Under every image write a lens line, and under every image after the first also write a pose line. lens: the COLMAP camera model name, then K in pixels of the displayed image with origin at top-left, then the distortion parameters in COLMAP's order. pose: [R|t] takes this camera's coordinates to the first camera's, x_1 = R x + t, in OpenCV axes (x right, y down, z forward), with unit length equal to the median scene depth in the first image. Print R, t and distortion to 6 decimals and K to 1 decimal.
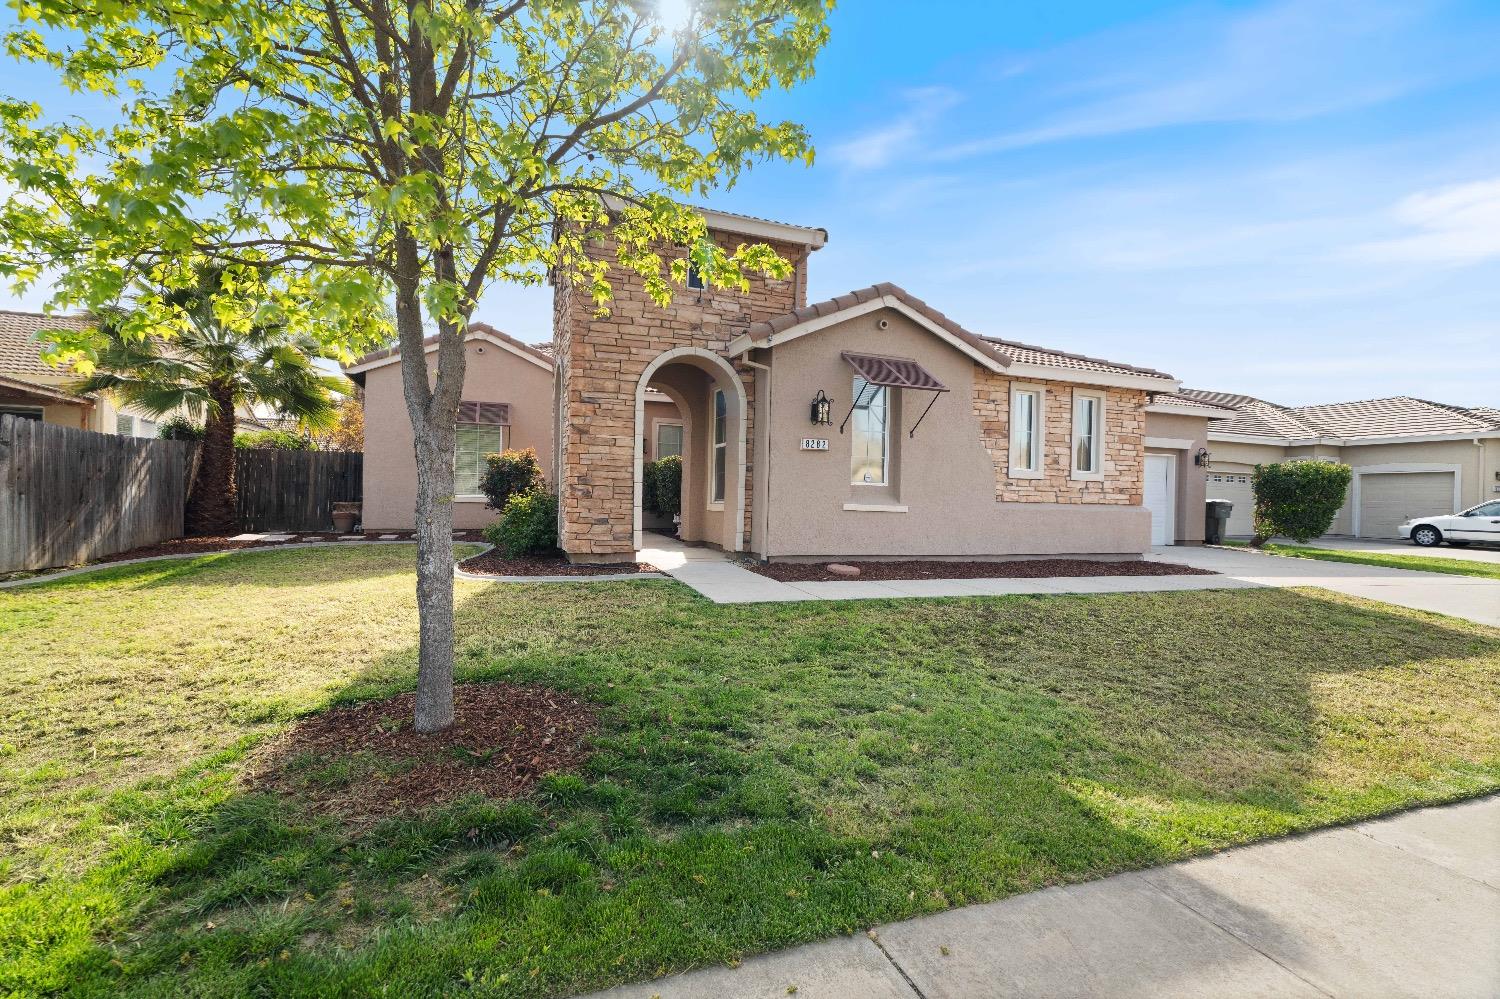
lens RADIAL K [[668.1, 0, 750.0], [0, 668.1, 499.5], [0, 0, 1]] dist [-0.000932, -0.000026]
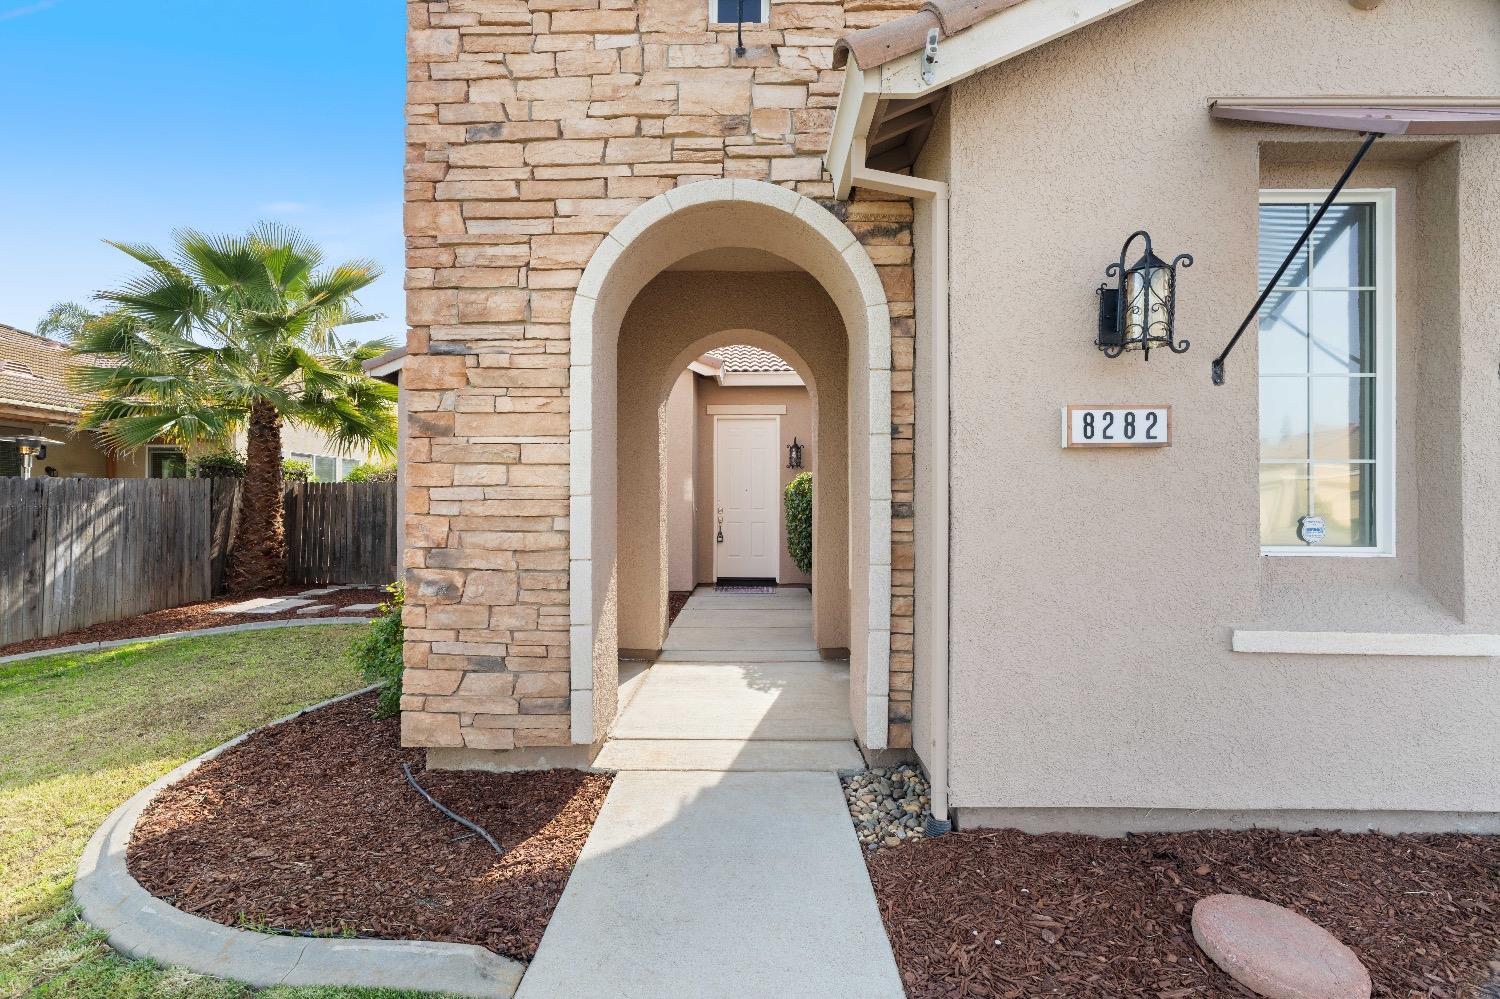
lens RADIAL K [[677.2, 0, 742.8], [0, 677.2, 502.7], [0, 0, 1]] dist [-0.005127, 0.000049]
pose [[0.931936, -0.023625, -0.361853, 0.049425], [0.019795, 0.999702, -0.014288, -0.046548], [0.362083, 0.006152, 0.932126, 0.641235]]
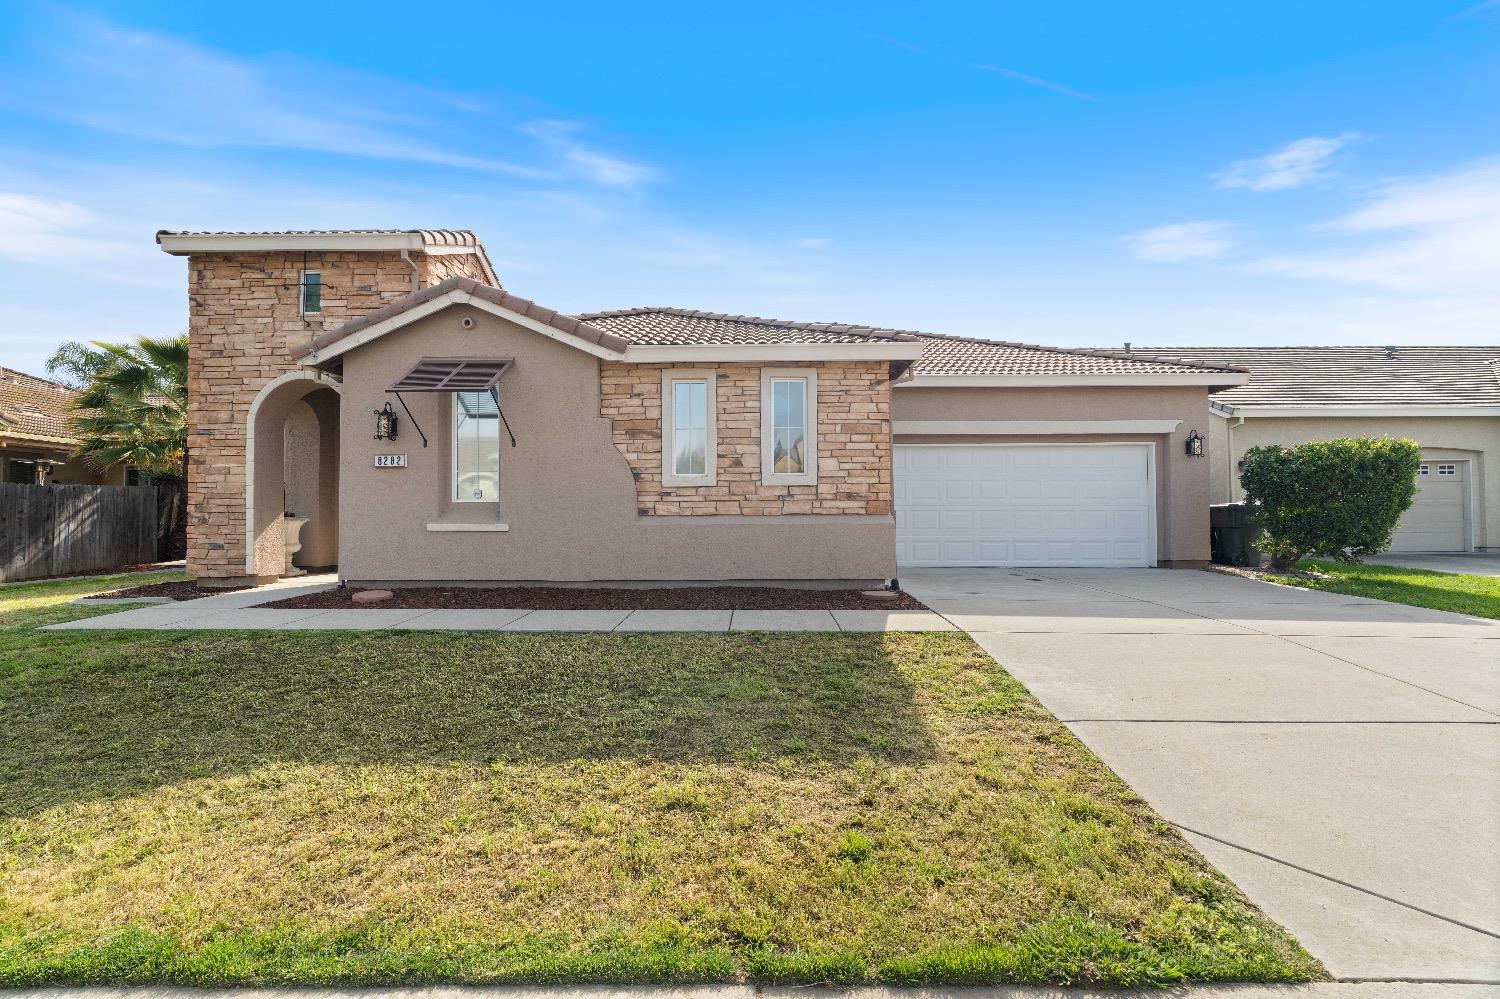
lens RADIAL K [[680.2, 0, 747.1], [0, 680.2, 507.5], [0, 0, 1]] dist [-0.006198, -0.000353]
pose [[0.932145, -0.033969, -0.360487, 0.865395], [0.026518, 0.999321, -0.025599, 0.019236], [0.361112, 0.014303, 0.932413, 0.285524]]
